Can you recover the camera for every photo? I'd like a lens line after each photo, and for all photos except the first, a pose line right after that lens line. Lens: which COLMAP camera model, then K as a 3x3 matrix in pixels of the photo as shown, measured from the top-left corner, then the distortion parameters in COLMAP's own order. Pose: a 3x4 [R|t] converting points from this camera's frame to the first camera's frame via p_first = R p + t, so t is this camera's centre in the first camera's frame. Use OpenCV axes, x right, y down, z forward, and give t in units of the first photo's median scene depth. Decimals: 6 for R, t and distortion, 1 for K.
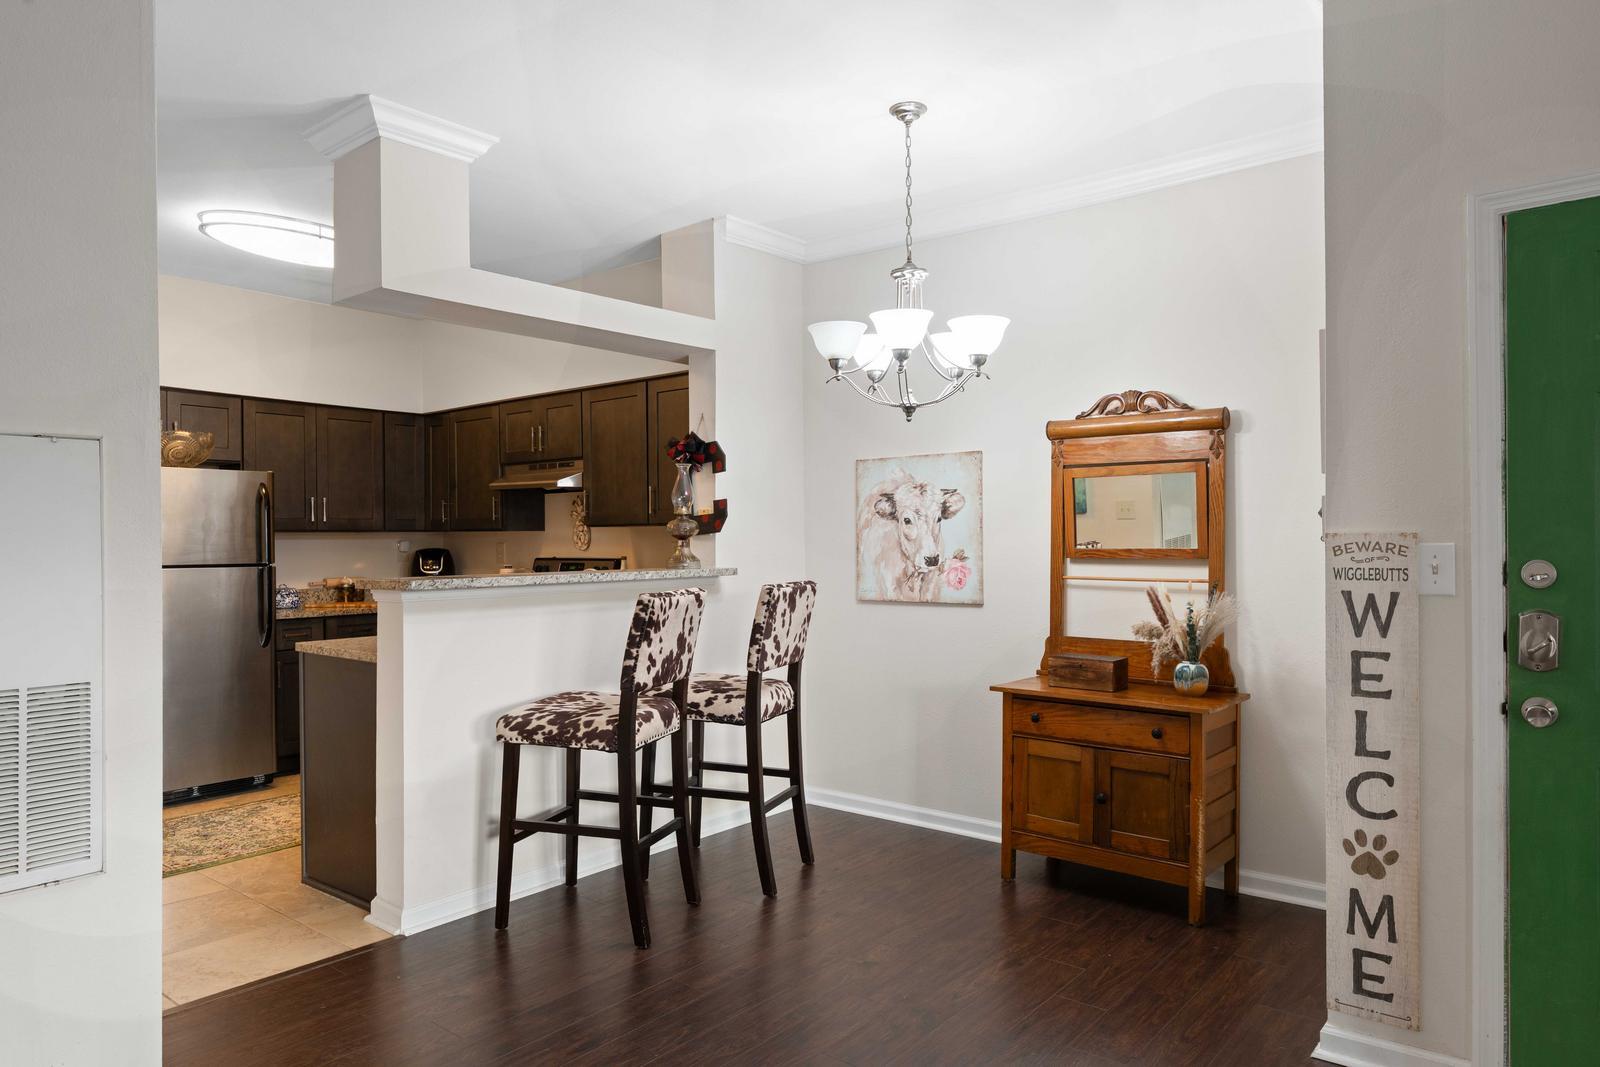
lens RADIAL K [[1026.6, 0, 795.6], [0, 1026.6, 540.0], [0, 0, 1]] dist [0.003610, -0.001044]
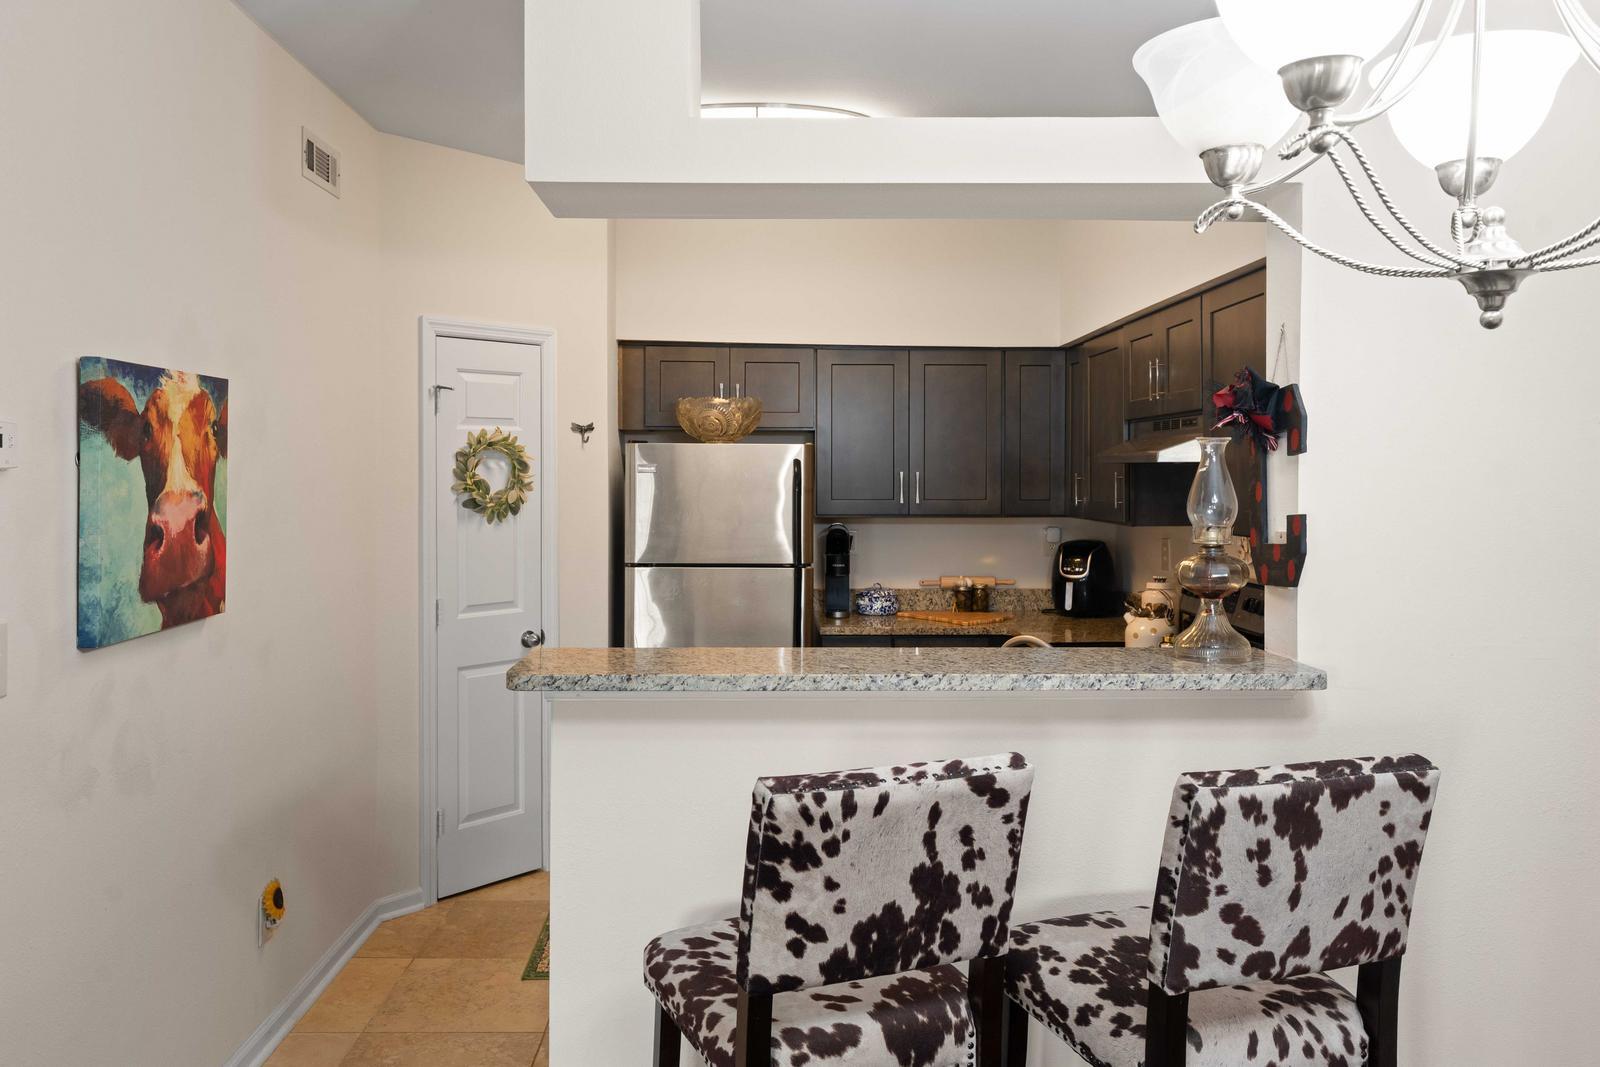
lens RADIAL K [[1182.1, 0, 779.4], [0, 1182.1, 483.8], [0, 0, 1]] dist [0.006375, 0.000774]
pose [[0.654837, 0.015776, -0.755606, 0.194277], [-0.009591, 0.999875, 0.012565, -0.065703], [0.755710, -0.000981, 0.654906, 0.562248]]
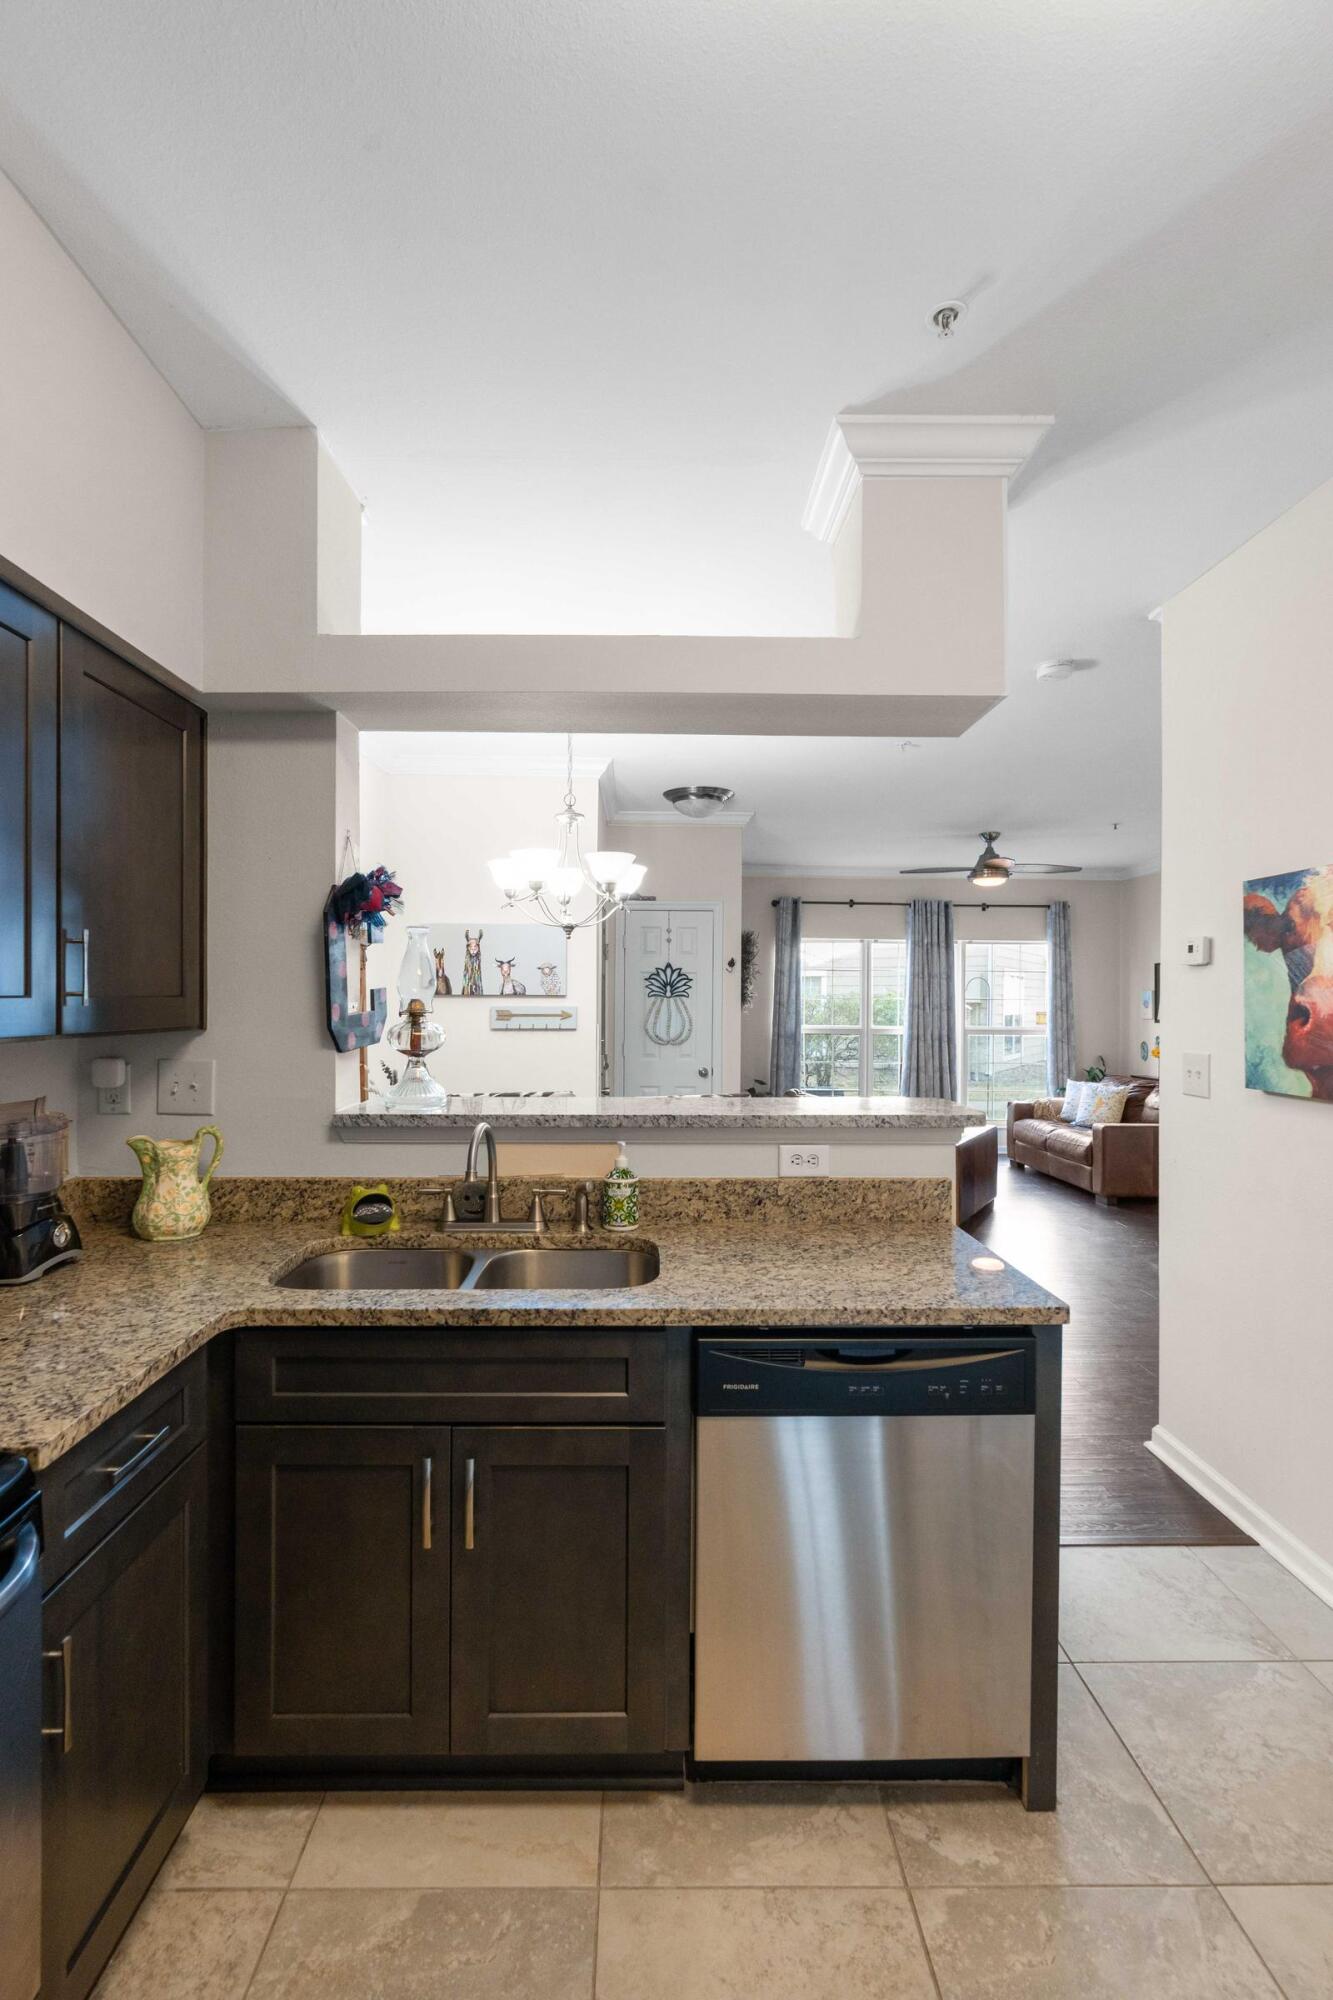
lens RADIAL K [[923.9, 0, 646.6], [0, 923.9, 1003.7], [0, 0, 1]] dist [-0.016223, 0.007186]
pose [[-0.640784, -0.000001, 0.767721, -0.681908], [0.003419, 0.999990, 0.002855, -0.036292], [-0.767713, 0.004455, -0.640778, 1.410883]]
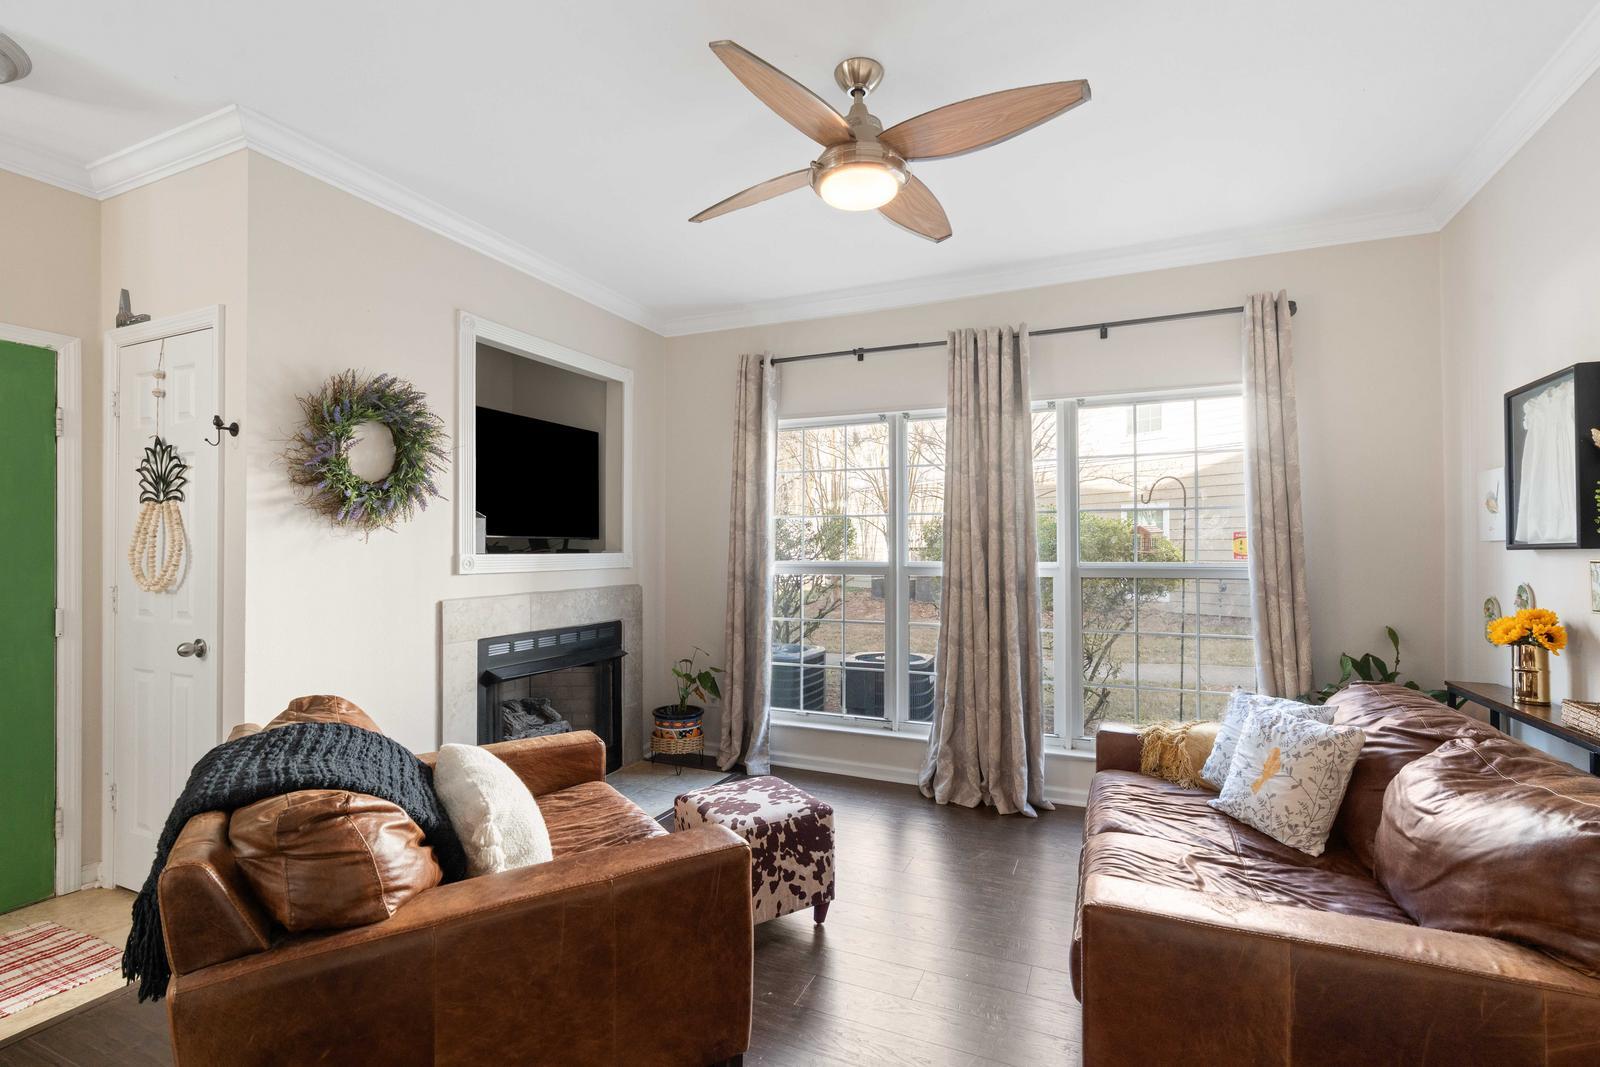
lens RADIAL K [[739.1, 0, 794.9], [0, 739.1, 536.1], [0, 0, 1]] dist [-0.016223, 0.007186]
pose [[-0.269373, 0.022117, 0.962782, -0.263842], [0.013019, 0.999729, -0.019323, 0.008898], [-0.962948, 0.007329, -0.269588, -0.040353]]
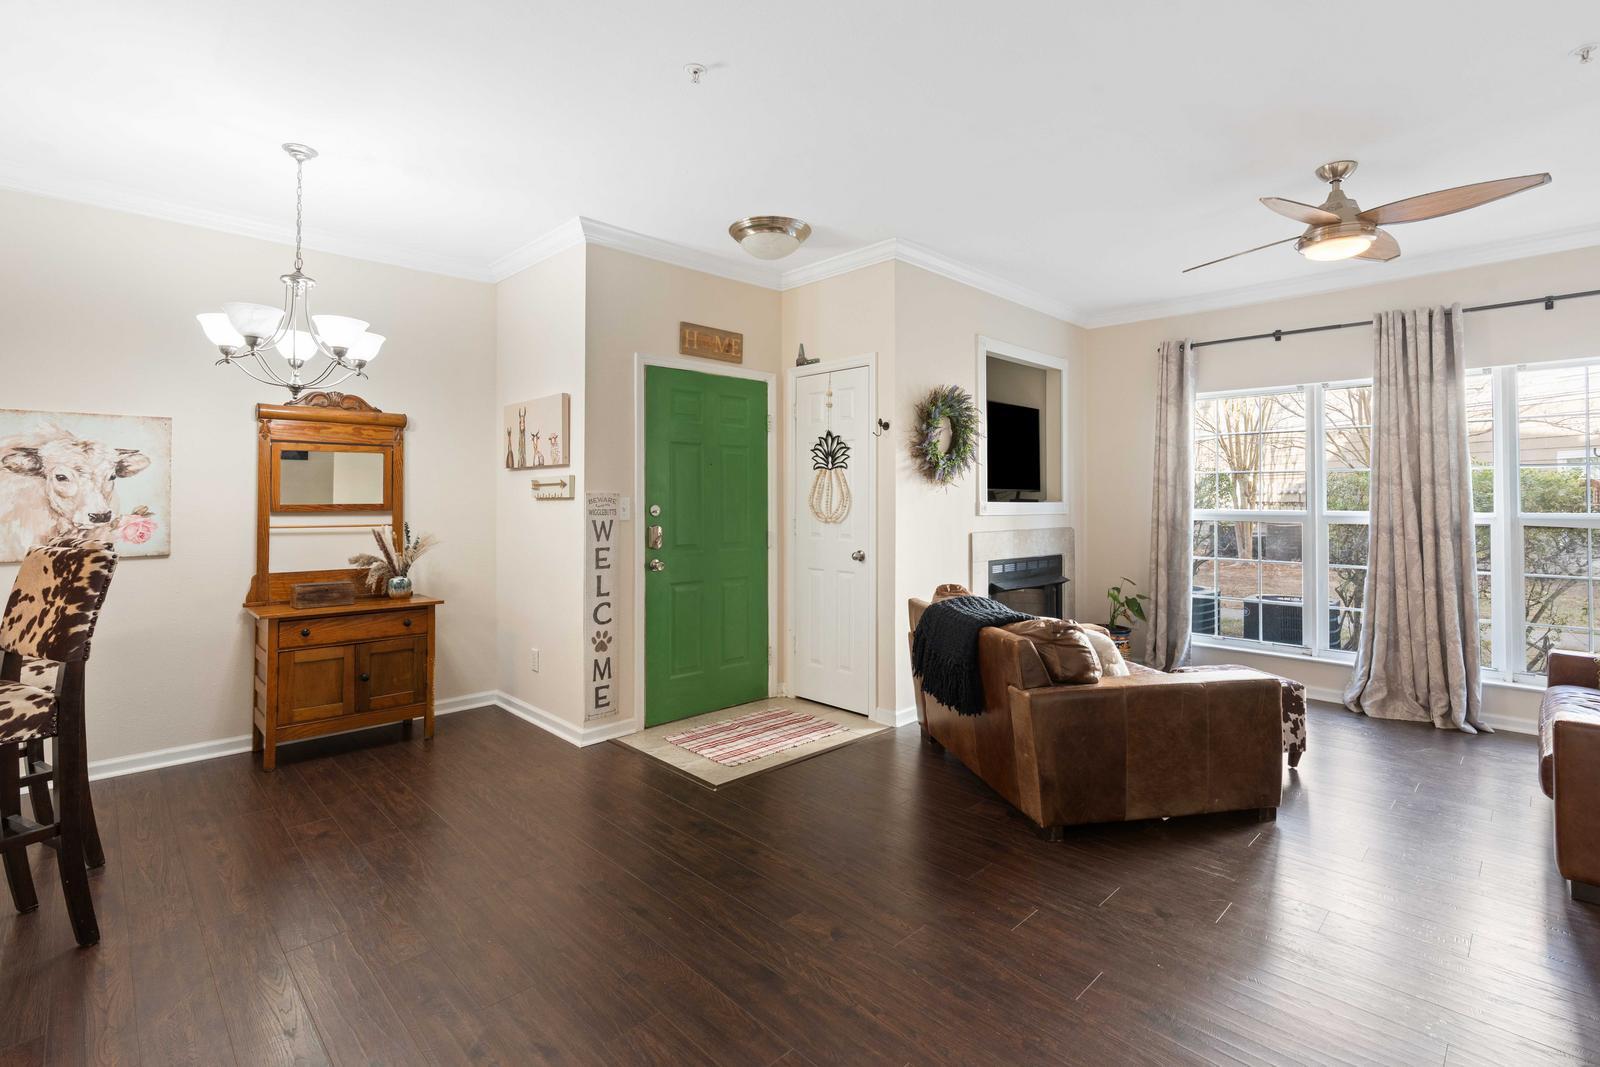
lens RADIAL K [[739.1, 0, 796.9], [0, 739.1, 483.8], [0, 0, 1]] dist [-0.016223, 0.007186]
pose [[0.112584, 0.029672, 0.993199, -0.603972], [0.004717, 0.999527, -0.030396, 0.014311], [-0.993631, 0.008107, 0.112391, 0.261586]]
